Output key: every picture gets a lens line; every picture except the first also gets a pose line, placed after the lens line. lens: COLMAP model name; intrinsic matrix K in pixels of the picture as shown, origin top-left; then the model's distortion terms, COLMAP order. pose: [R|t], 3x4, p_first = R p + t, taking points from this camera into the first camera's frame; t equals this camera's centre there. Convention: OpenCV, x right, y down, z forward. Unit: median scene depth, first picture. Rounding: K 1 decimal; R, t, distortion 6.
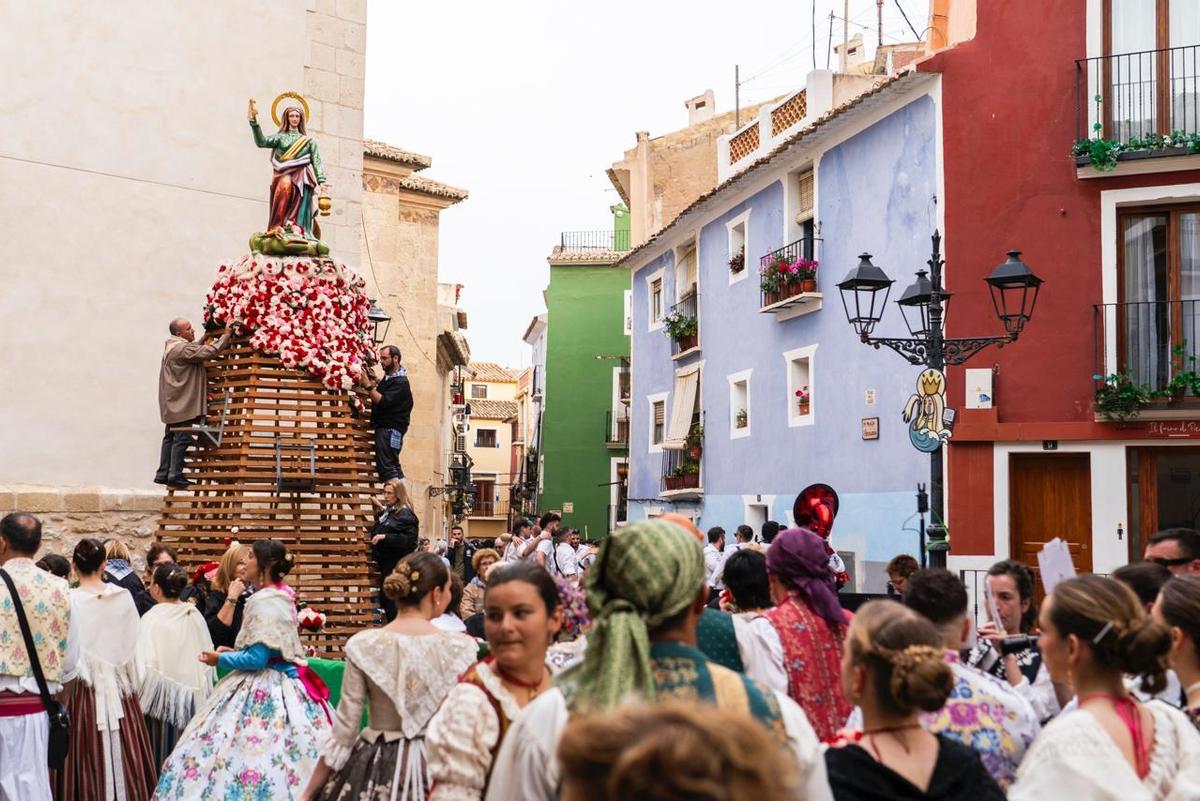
lens RADIAL K [[1357.0, 0, 600.0], [0, 1357.0, 400.5], [0, 0, 1]] dist [0.005395, 0.001356]
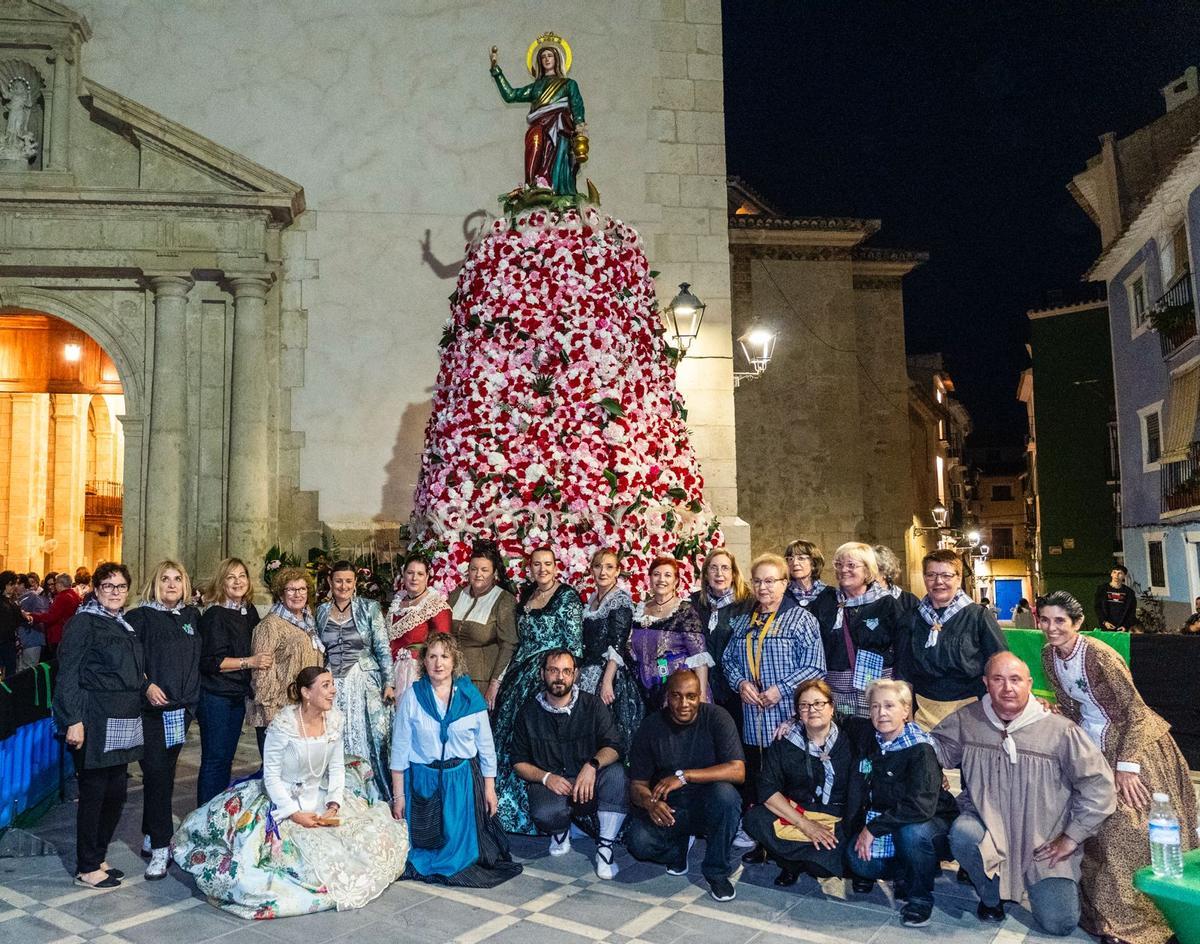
lens RADIAL K [[930.1, 0, 506.8], [0, 930.1, 470.4], [0, 0, 1]] dist [0.000131, 0.004362]
pose [[0.831923, -0.076260, -0.549625, 0.049790], [0.066579, 0.997074, -0.037568, 0.065394], [0.550882, -0.005340, 0.834566, 0.542668]]
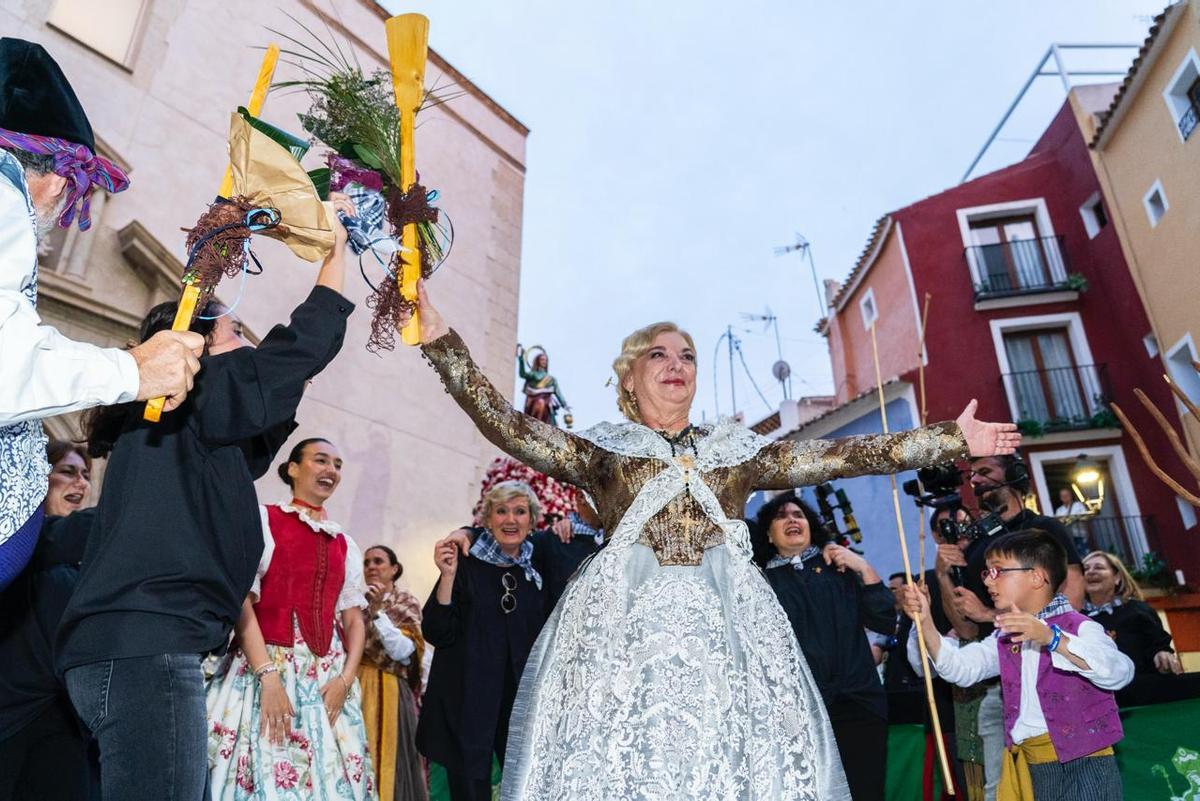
lens RADIAL K [[809.9, 0, 618.9], [0, 809.9, 398.2], [0, 0, 1]] dist [-0.007100, -0.001476]
pose [[0.982846, 0.050035, 0.177510, -0.310569], [0.013331, 0.940702, -0.338971, 0.109523], [-0.183944, 0.335523, 0.923899, 0.262686]]
